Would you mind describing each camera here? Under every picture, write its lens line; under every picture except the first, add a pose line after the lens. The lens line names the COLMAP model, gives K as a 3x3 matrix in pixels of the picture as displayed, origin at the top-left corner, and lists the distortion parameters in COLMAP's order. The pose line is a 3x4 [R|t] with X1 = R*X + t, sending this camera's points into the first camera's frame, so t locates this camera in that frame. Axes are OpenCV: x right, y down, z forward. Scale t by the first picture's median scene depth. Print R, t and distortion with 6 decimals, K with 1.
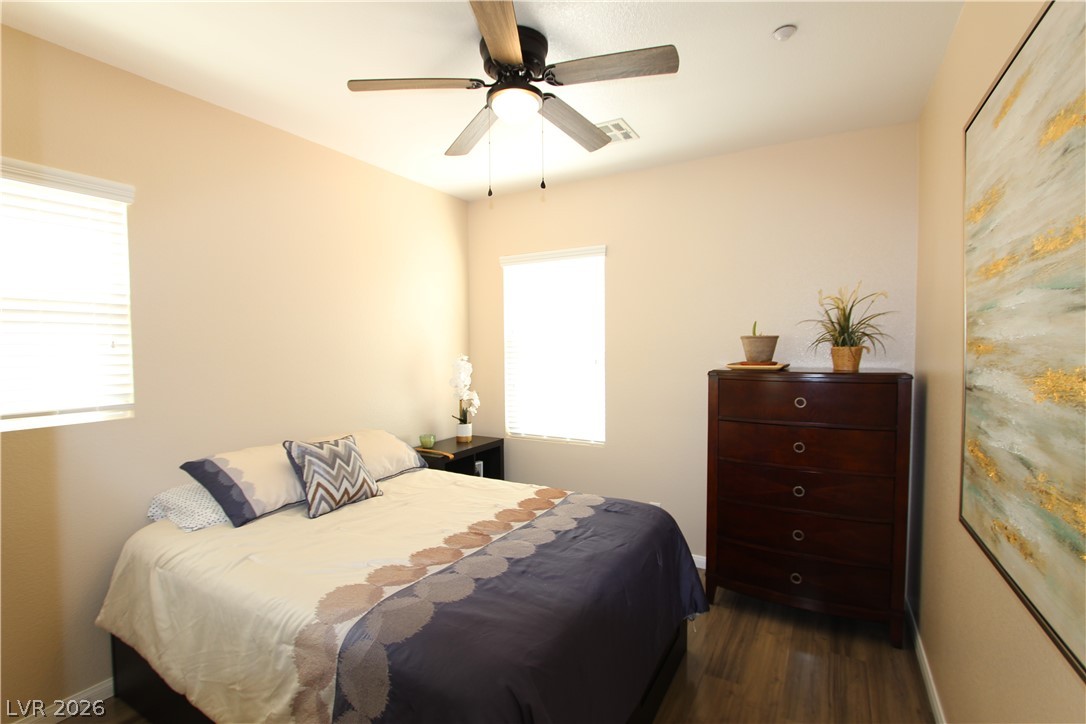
lens RADIAL K [[499.4, 0, 541.5], [0, 499.4, 362.0], [0, 0, 1]] dist [-0.020243, 0.002365]
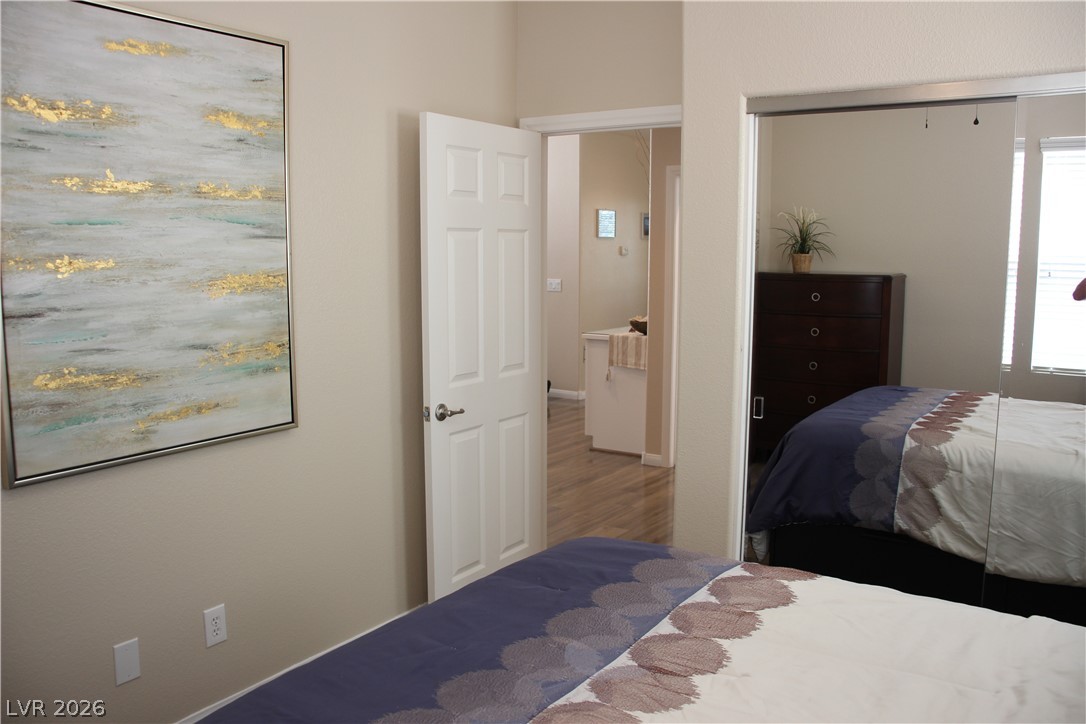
lens RADIAL K [[891.8, 0, 543.1], [0, 891.8, 362.4], [0, 0, 1]] dist [-0.160734, 0.124556]
pose [[-0.996611, -0.006748, 0.081982, -0.046666], [0.007205, 0.985638, 0.168716, -0.048794], [-0.081944, 0.168735, -0.982249, 1.033163]]
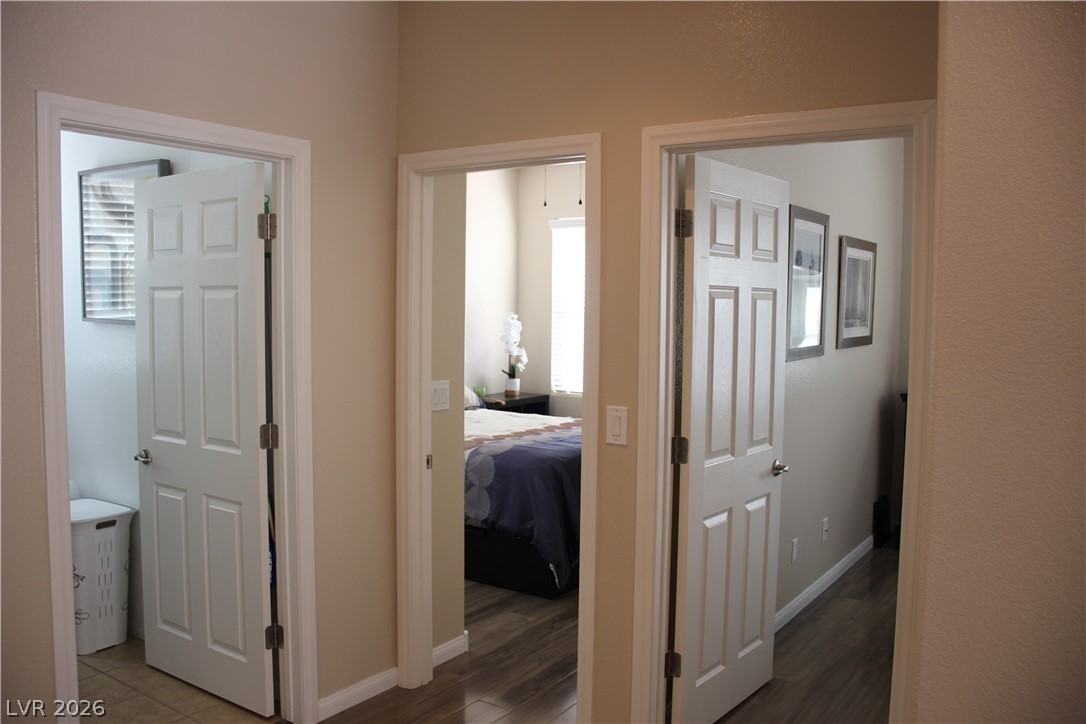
lens RADIAL K [[891.8, 0, 542.5], [0, 891.8, 362.3], [0, 0, 1]] dist [-0.160734, 0.124556]
pose [[0.996482, 0.022666, -0.080685, 0.062839], [-0.019900, 0.999192, 0.034923, 0.021867], [0.081411, -0.033194, 0.996128, -0.912702]]
